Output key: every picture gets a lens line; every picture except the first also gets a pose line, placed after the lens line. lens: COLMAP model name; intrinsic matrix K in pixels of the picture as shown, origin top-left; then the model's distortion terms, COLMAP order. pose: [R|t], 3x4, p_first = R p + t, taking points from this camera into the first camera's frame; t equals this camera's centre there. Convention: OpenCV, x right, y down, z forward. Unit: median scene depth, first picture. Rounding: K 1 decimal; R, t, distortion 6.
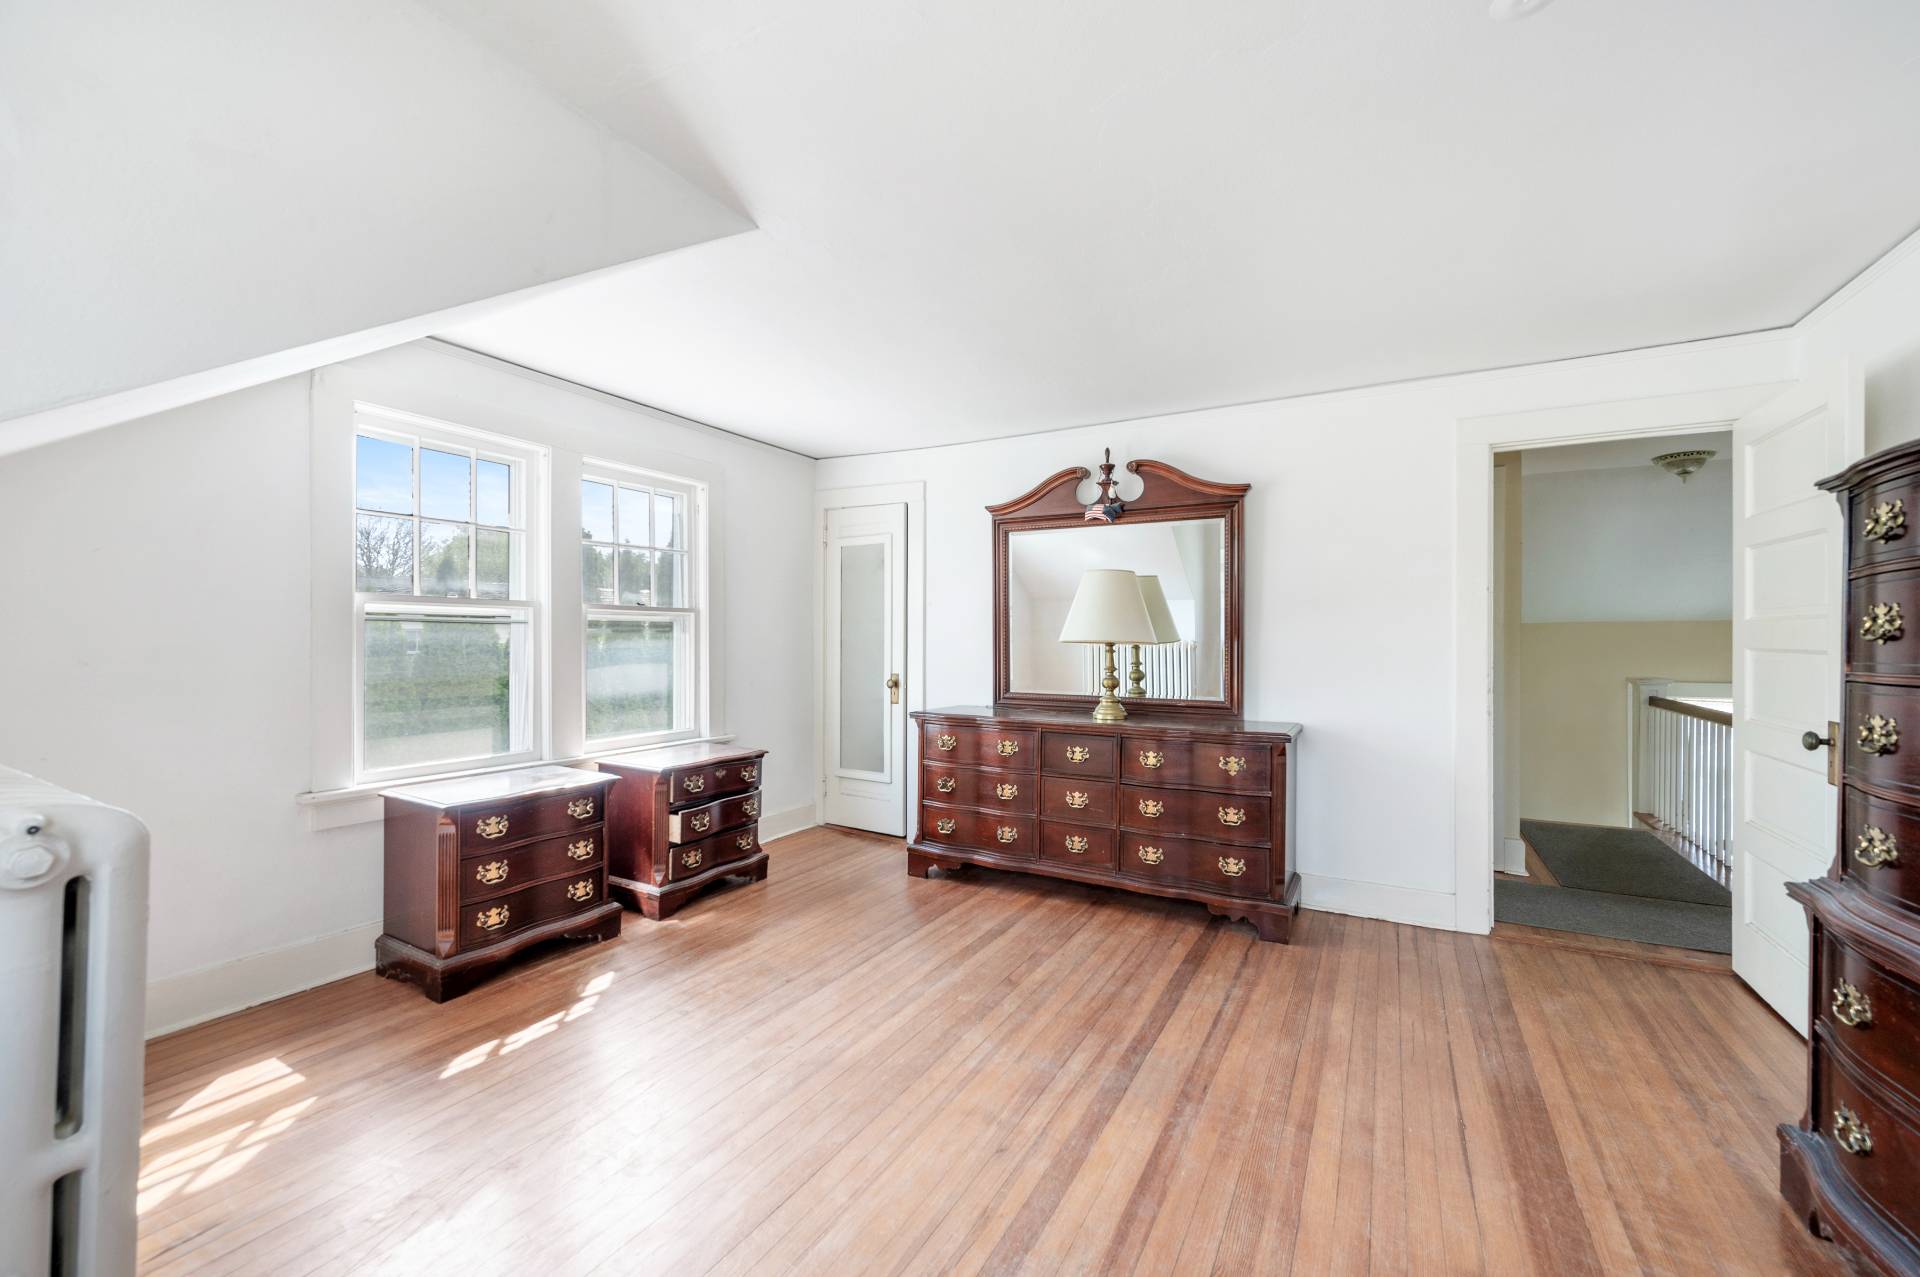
lens RADIAL K [[783.2, 0, 953.9], [0, 783.2, 640.6], [0, 0, 1]] dist [-0.004339, -0.000207]
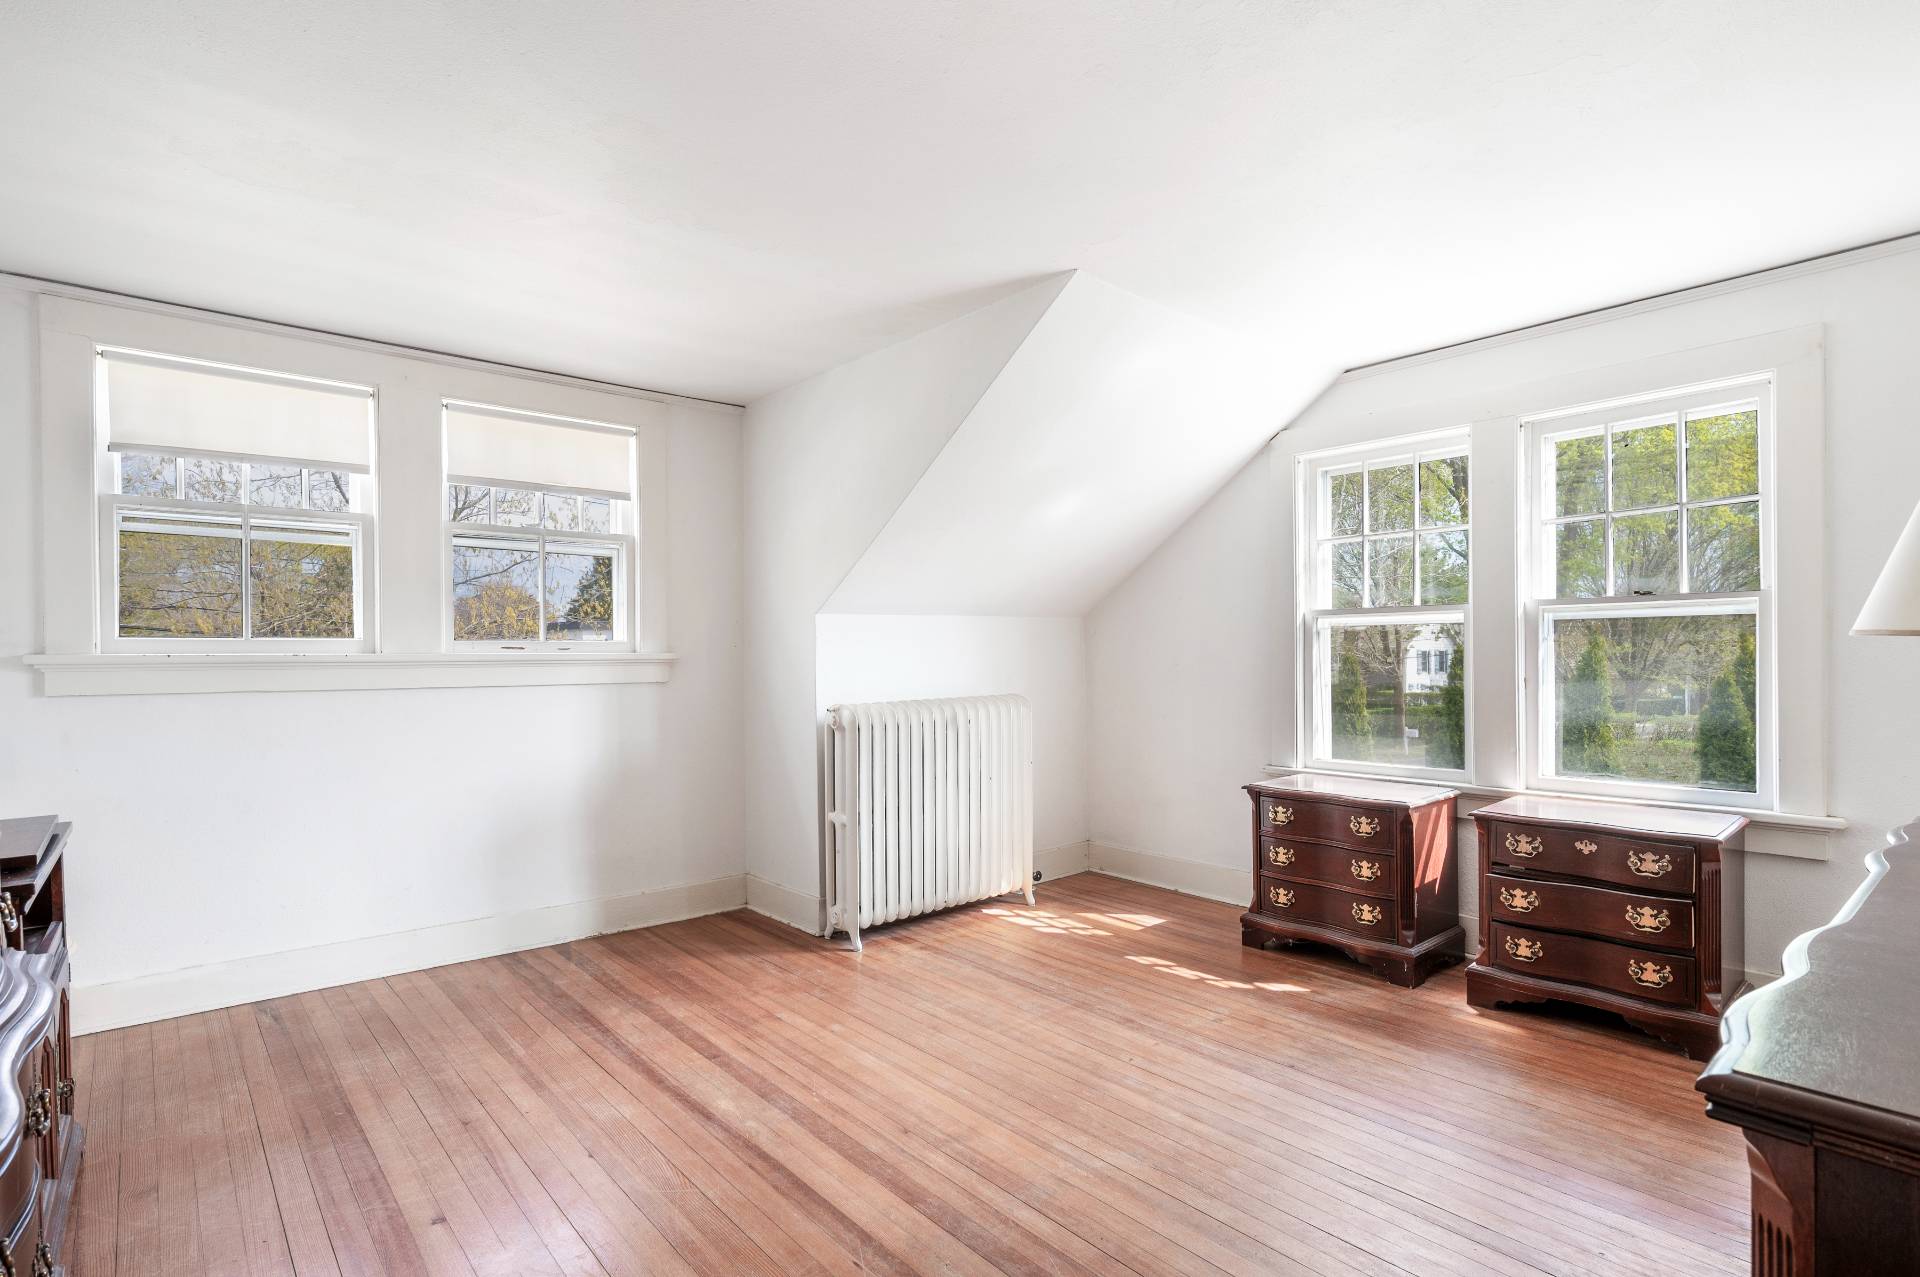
lens RADIAL K [[939.1, 0, 959.3], [0, 939.1, 652.6], [0, 0, 1]] dist [0.001083, 0.000137]
pose [[-0.342393, -0.002065, -0.939555, 1.093381], [0.005639, 0.999975, -0.004253, 0.007987], [0.939540, -0.006754, -0.342373, 1.335886]]
